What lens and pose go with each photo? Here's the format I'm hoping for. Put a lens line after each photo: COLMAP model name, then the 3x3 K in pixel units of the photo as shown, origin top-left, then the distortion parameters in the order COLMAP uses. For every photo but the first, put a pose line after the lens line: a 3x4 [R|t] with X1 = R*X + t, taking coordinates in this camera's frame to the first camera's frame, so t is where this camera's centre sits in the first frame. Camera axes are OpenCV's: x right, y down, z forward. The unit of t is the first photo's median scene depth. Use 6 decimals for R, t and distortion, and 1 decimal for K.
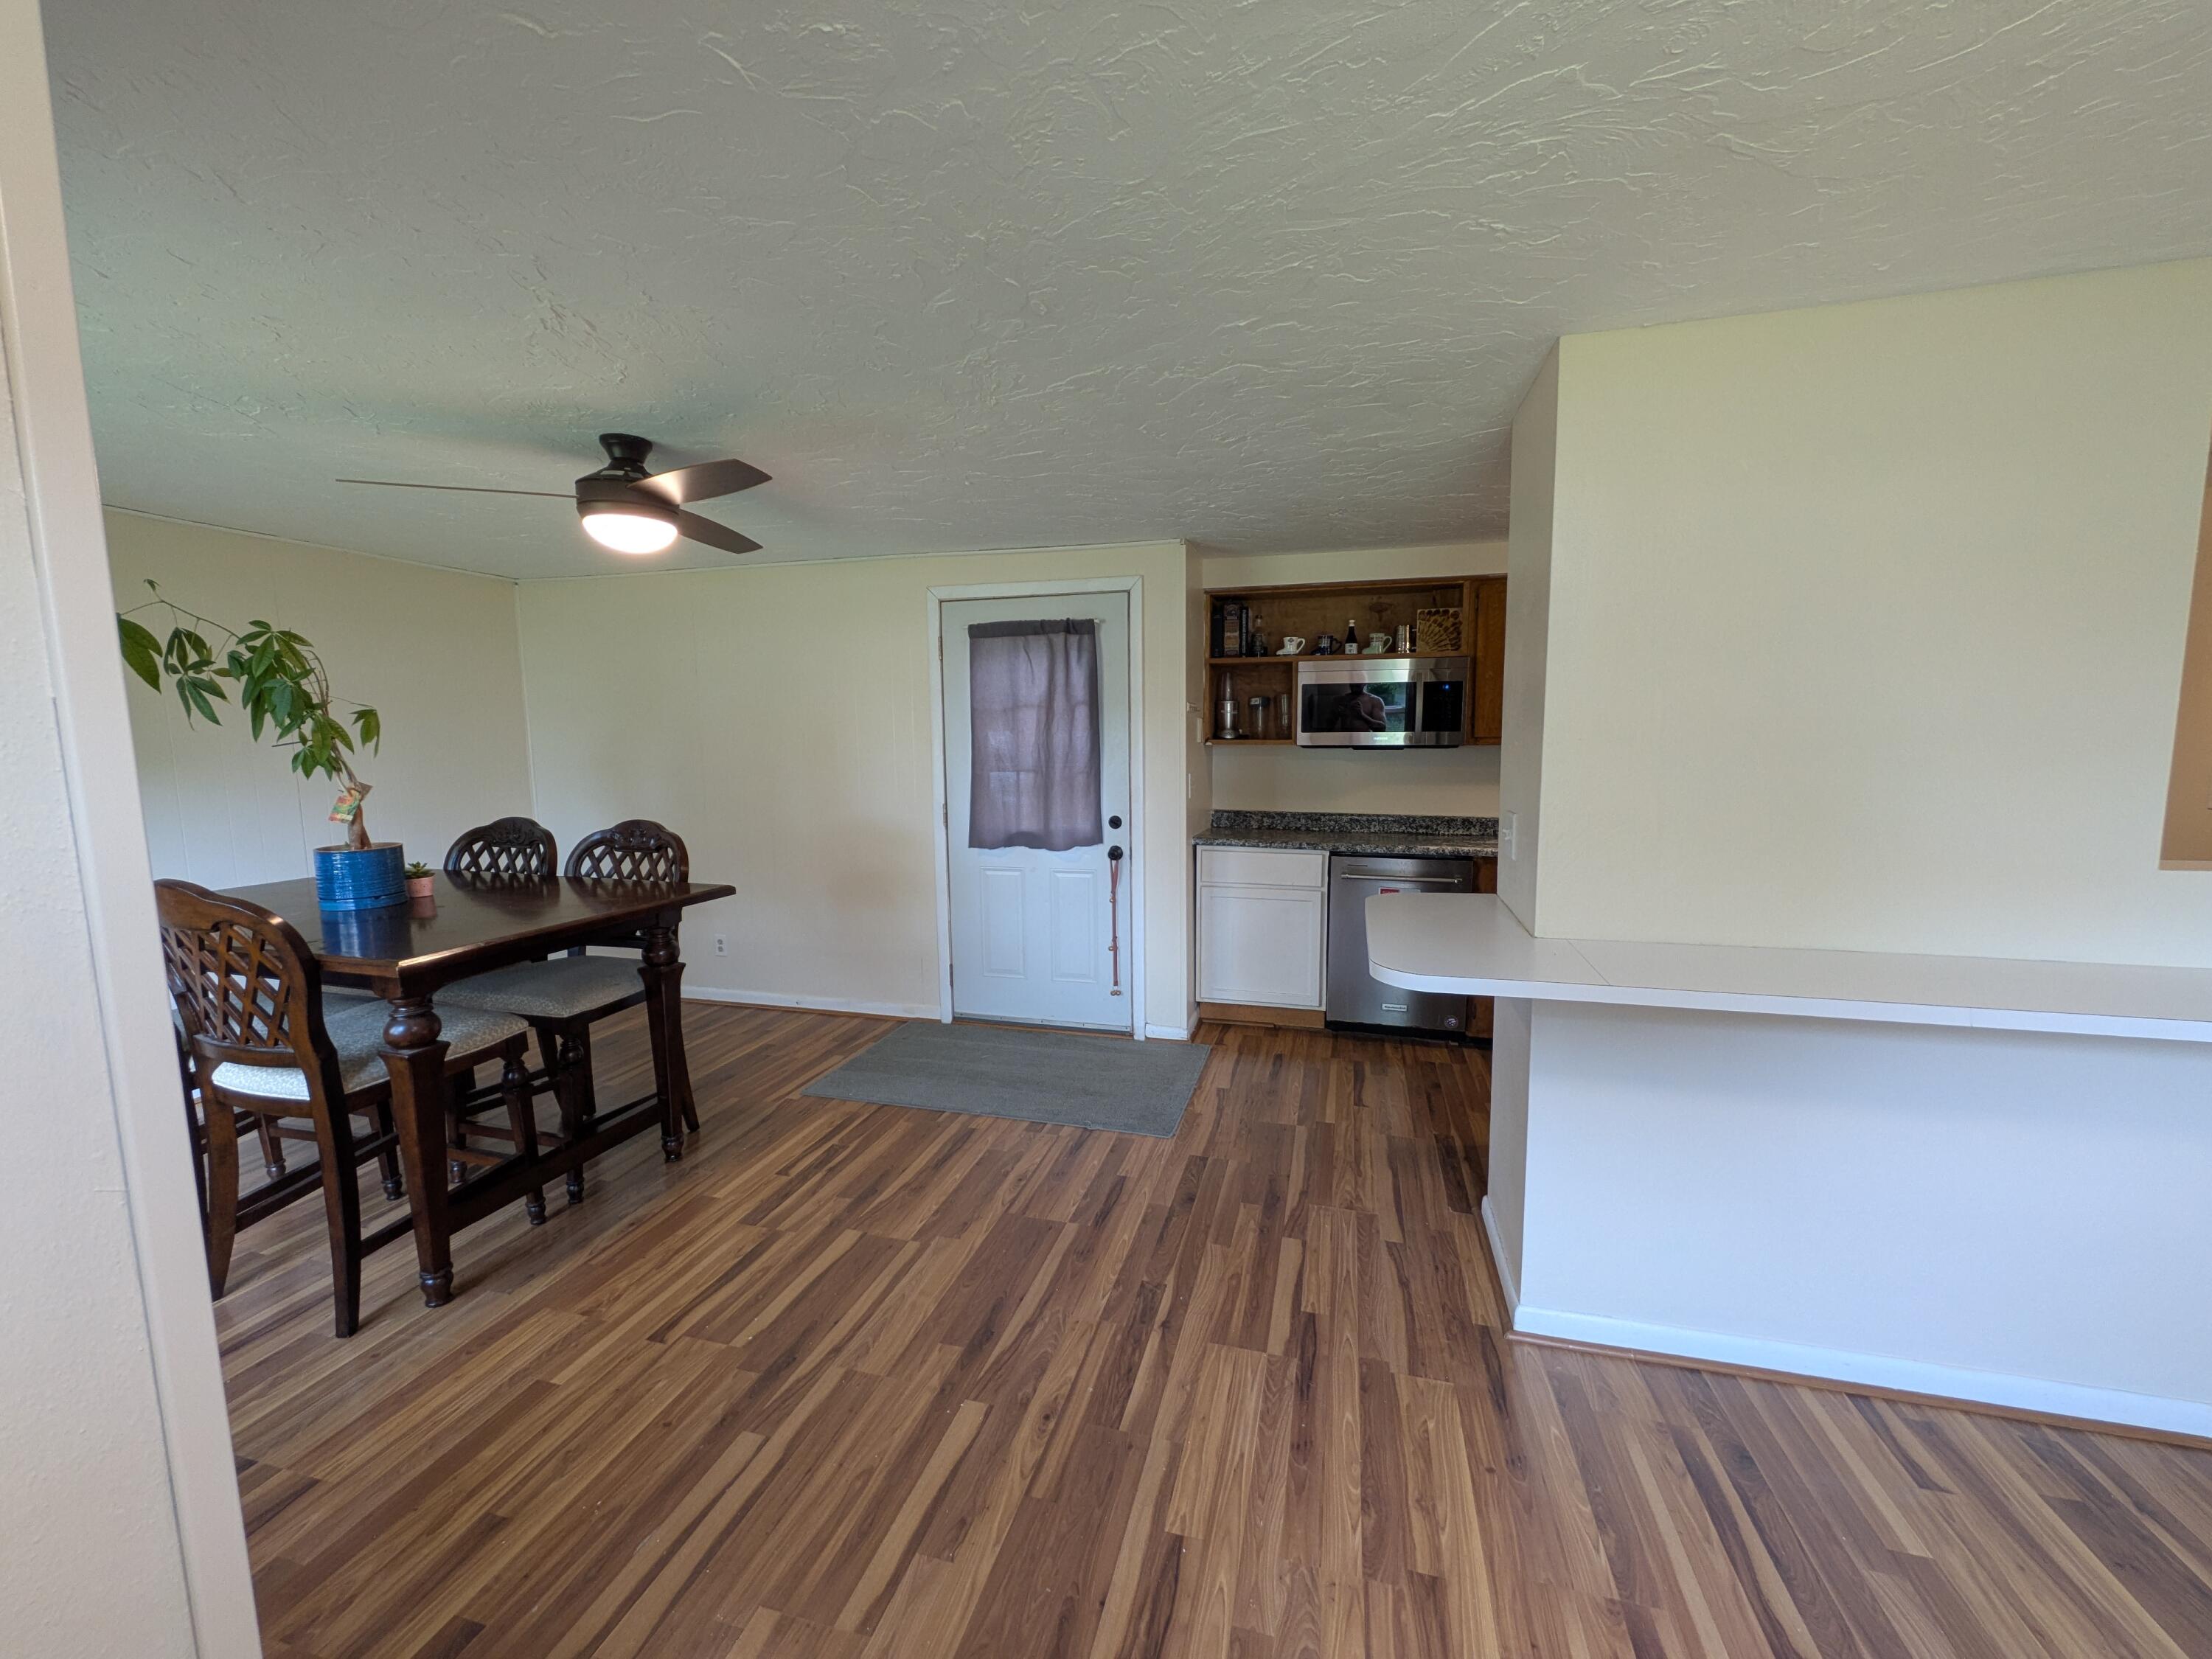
lens RADIAL K [[874.9, 0, 1114.0], [0, 874.9, 829.2], [0, 0, 1]] dist [-0.002618, 0.000683]
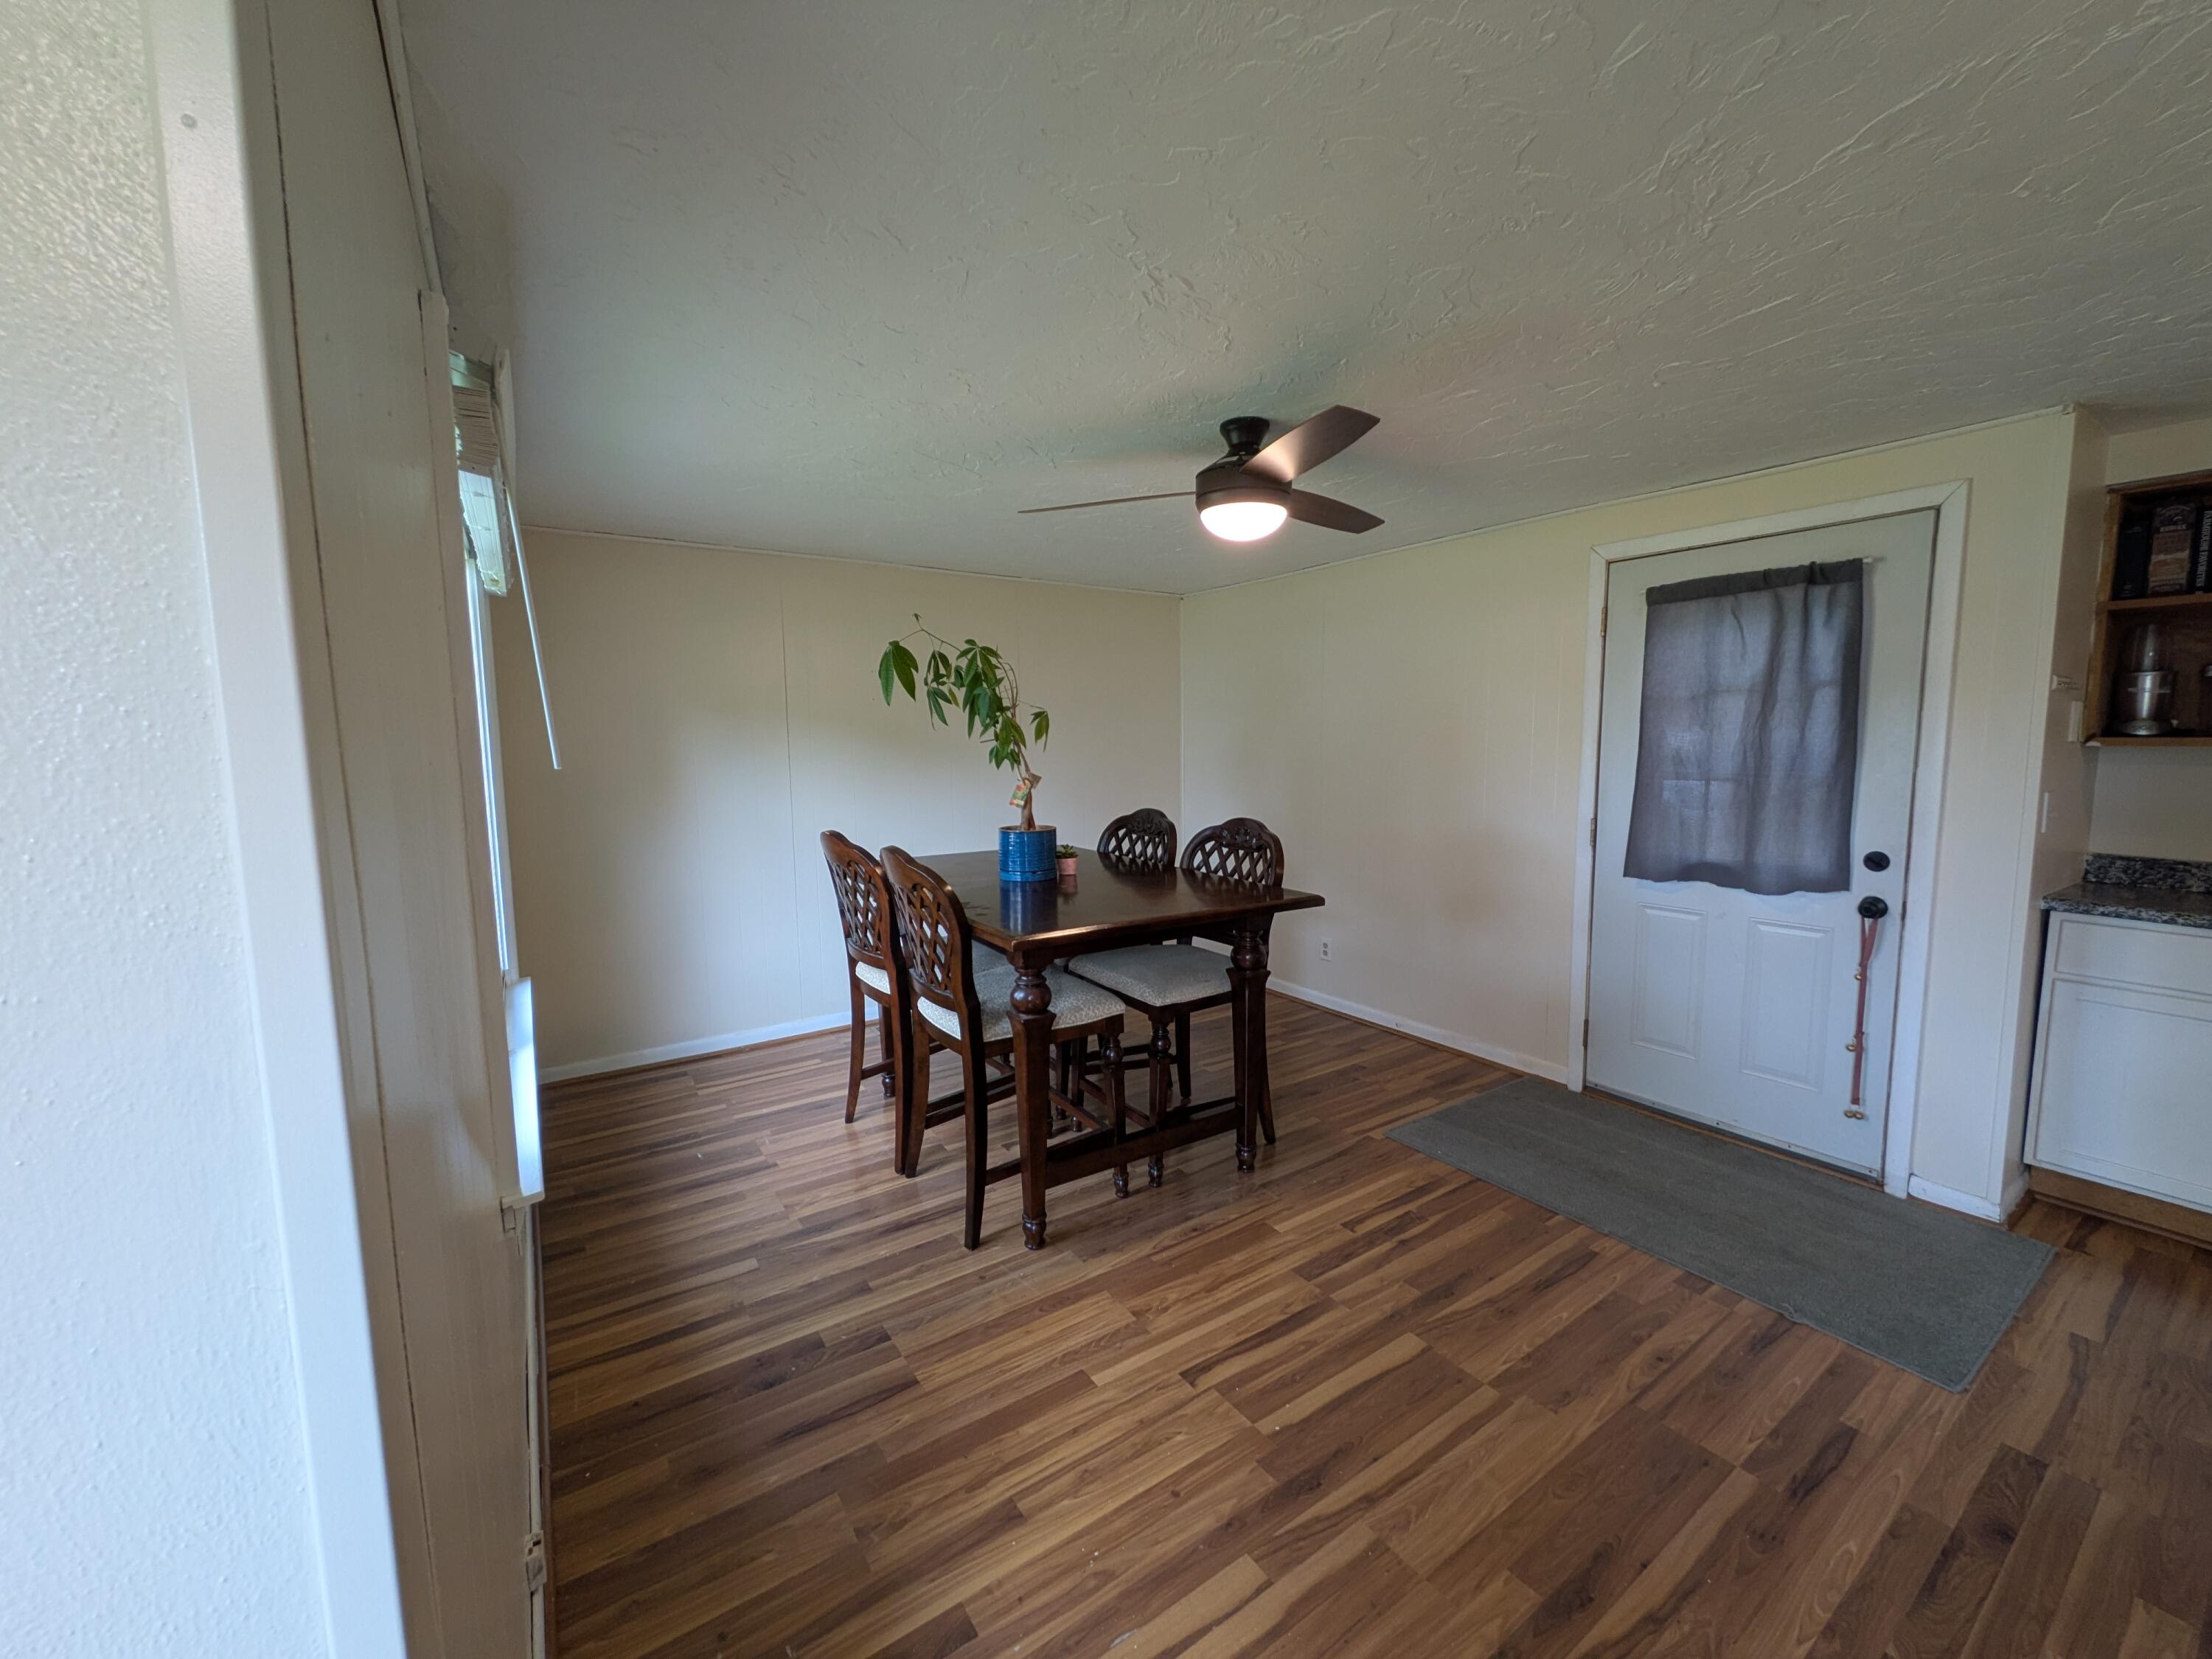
lens RADIAL K [[874.9, 0, 1105.6], [0, 874.9, 830.7], [0, 0, 1]] dist [-0.002618, 0.000683]
pose [[0.756044, 0.068440, -0.650933, -0.015902], [-0.067483, 0.997369, 0.026485, -0.013238], [0.651032, 0.023903, 0.758673, 0.159019]]
